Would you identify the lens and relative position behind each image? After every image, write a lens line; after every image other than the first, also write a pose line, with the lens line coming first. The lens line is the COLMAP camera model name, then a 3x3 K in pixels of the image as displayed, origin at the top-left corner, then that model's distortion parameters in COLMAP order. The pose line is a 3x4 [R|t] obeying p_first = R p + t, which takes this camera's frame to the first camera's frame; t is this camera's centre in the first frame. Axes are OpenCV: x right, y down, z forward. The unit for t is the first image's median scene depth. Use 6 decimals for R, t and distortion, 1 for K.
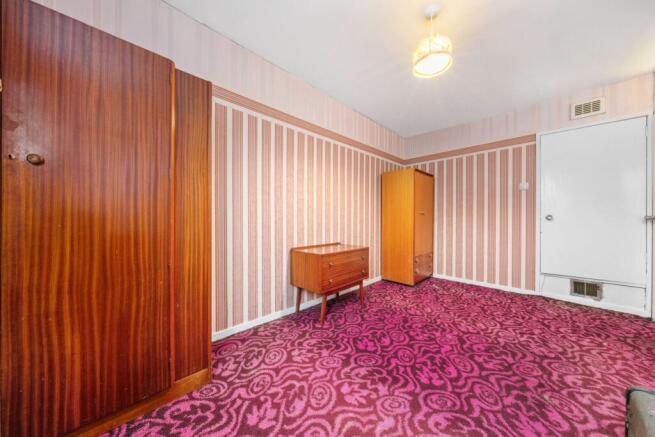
lens RADIAL K [[224.1, 0, 328.7], [0, 224.1, 217.2], [0, 0, 1]] dist [-0.002746, 0.000001]
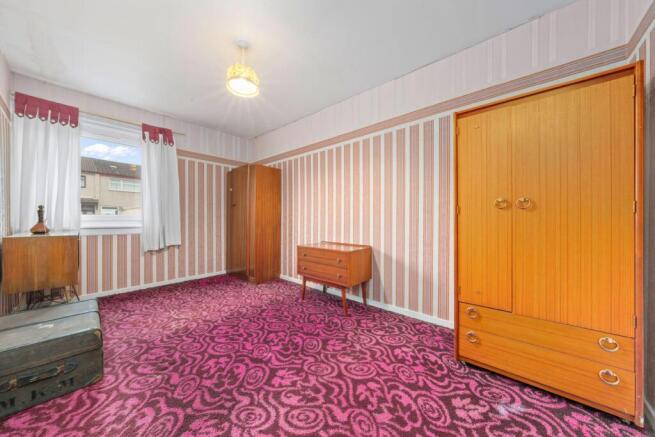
lens RADIAL K [[224.1, 0, 328.5], [0, 224.1, 218.7], [0, 0, 1]] dist [-0.002746, 0.000001]
pose [[0.056816, 0.000184, -0.998385, 1.805288], [0.001272, 0.999999, 0.000257, 0.005390], [0.998384, -0.001284, 0.056816, 1.504775]]
